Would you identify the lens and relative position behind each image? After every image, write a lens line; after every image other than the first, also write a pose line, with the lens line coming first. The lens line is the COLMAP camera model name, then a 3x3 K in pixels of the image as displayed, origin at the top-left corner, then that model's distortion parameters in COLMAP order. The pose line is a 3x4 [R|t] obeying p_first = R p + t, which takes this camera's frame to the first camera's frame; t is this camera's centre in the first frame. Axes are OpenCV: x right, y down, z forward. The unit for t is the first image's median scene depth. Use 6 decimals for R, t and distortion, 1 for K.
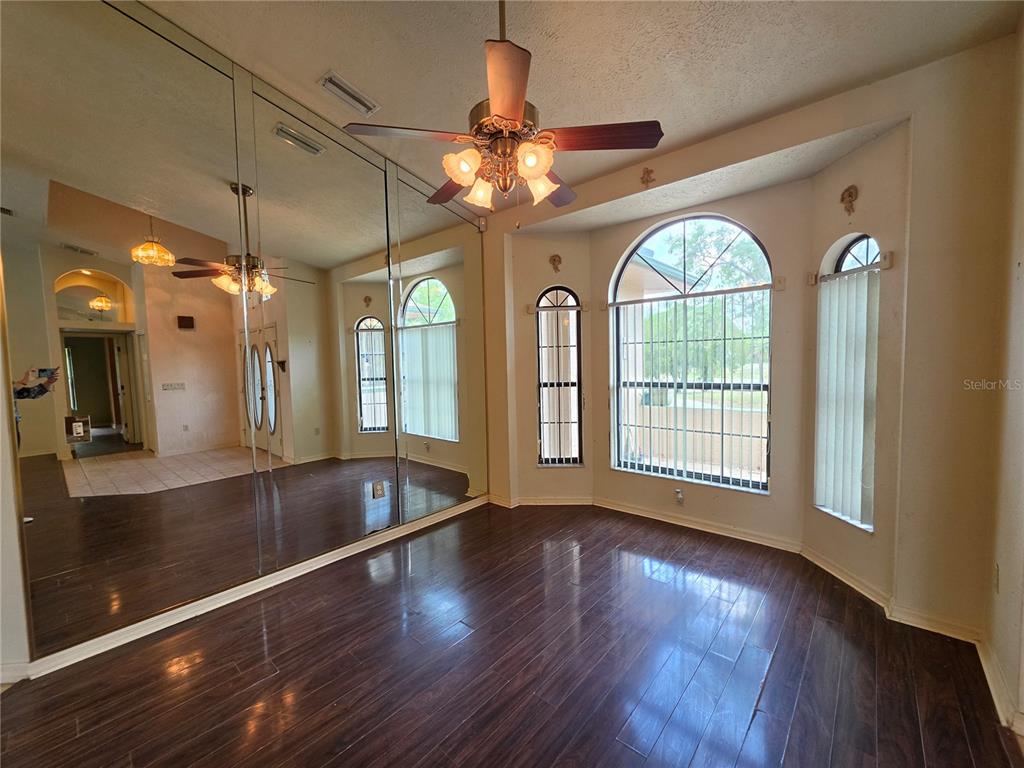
lens RADIAL K [[416.7, 0, 513.1], [0, 416.7, 397.6], [0, 0, 1]] dist [-0.011232, 0.000344]
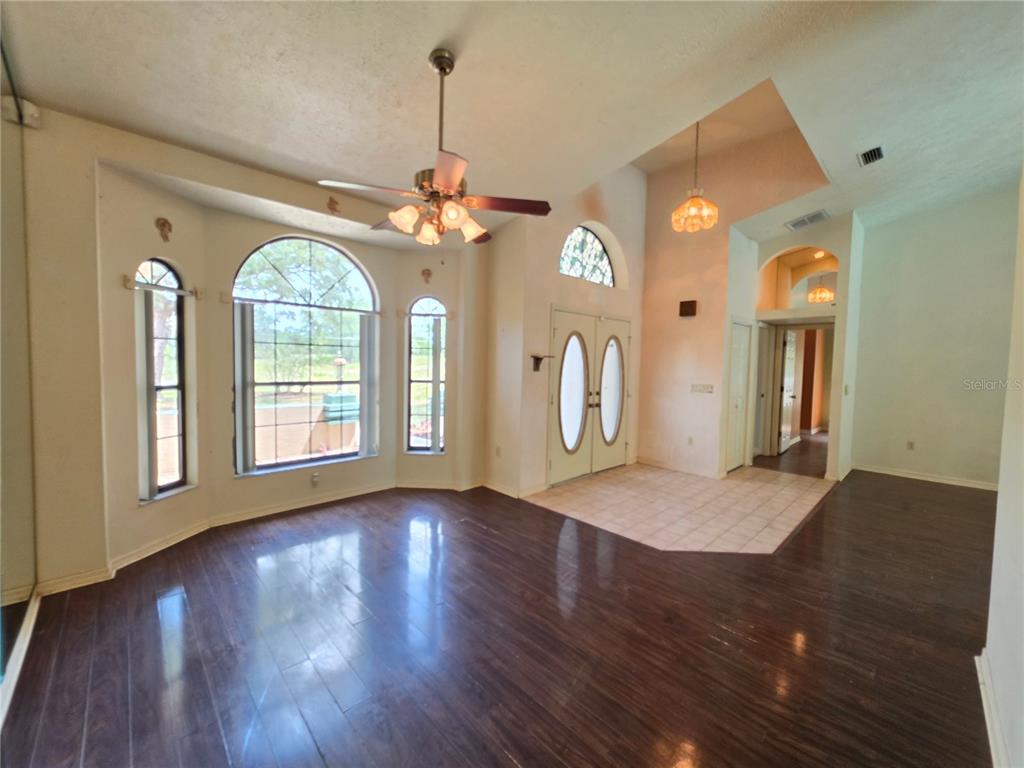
lens RADIAL K [[408.2, 0, 518.1], [0, 408.2, 378.2], [0, 0, 1]] dist [-0.001511, -0.000043]
pose [[0.083261, -0.013193, 0.996440, -0.652756], [0.077997, 0.996931, 0.006682, -0.001038], [-0.993471, 0.077163, 0.084035, 0.329130]]
